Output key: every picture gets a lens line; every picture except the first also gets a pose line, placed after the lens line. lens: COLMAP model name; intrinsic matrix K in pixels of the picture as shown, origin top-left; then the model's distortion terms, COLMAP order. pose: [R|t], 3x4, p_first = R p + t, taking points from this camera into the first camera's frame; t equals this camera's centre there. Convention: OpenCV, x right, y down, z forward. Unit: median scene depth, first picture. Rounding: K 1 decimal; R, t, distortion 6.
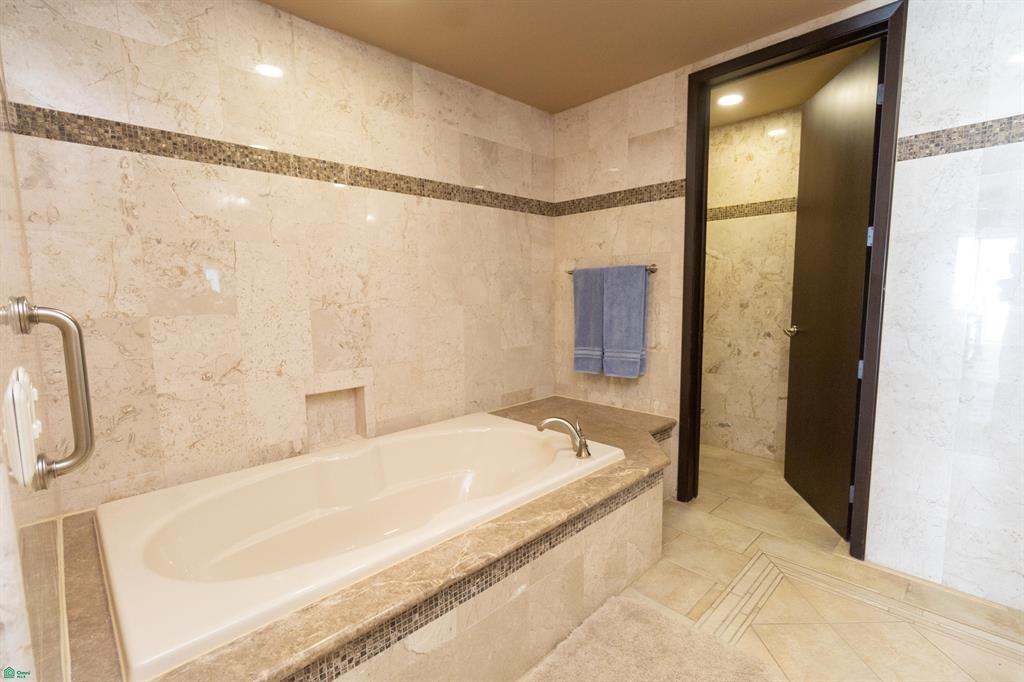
lens RADIAL K [[467.3, 0, 522.3], [0, 467.3, 341.4], [0, 0, 1]] dist [0.001041, 0.000363]
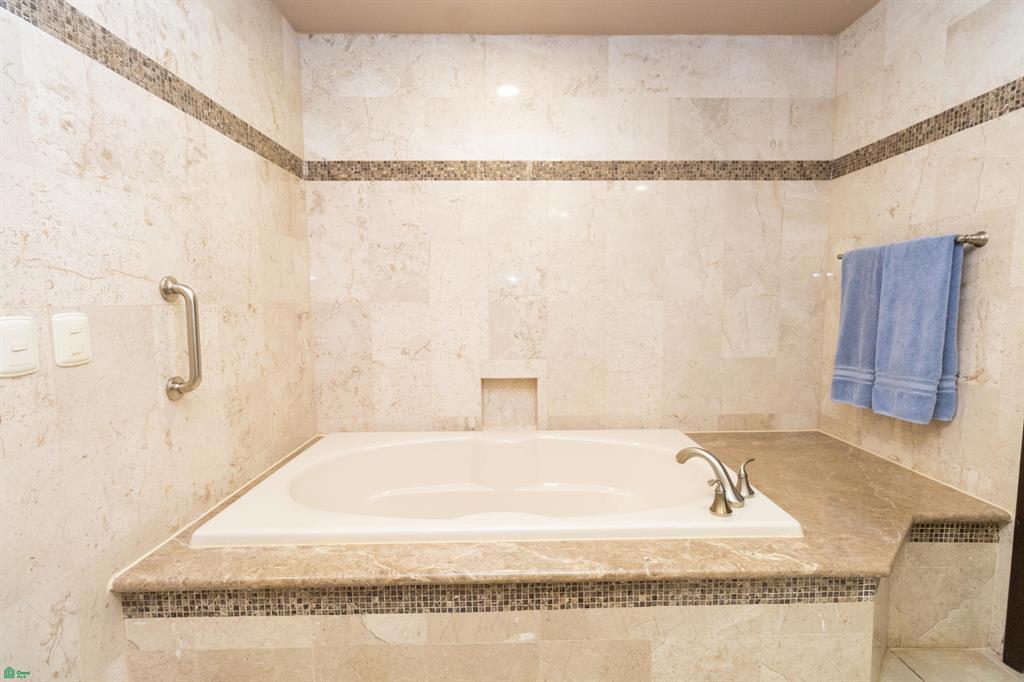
lens RADIAL K [[467.3, 0, 522.3], [0, 467.3, 341.4], [0, 0, 1]] dist [0.001041, 0.000363]
pose [[0.723975, 0.067688, -0.686497, 0.350552], [-0.076454, 0.996917, 0.017668, 0.001665], [0.685576, 0.039695, 0.726918, 0.258316]]
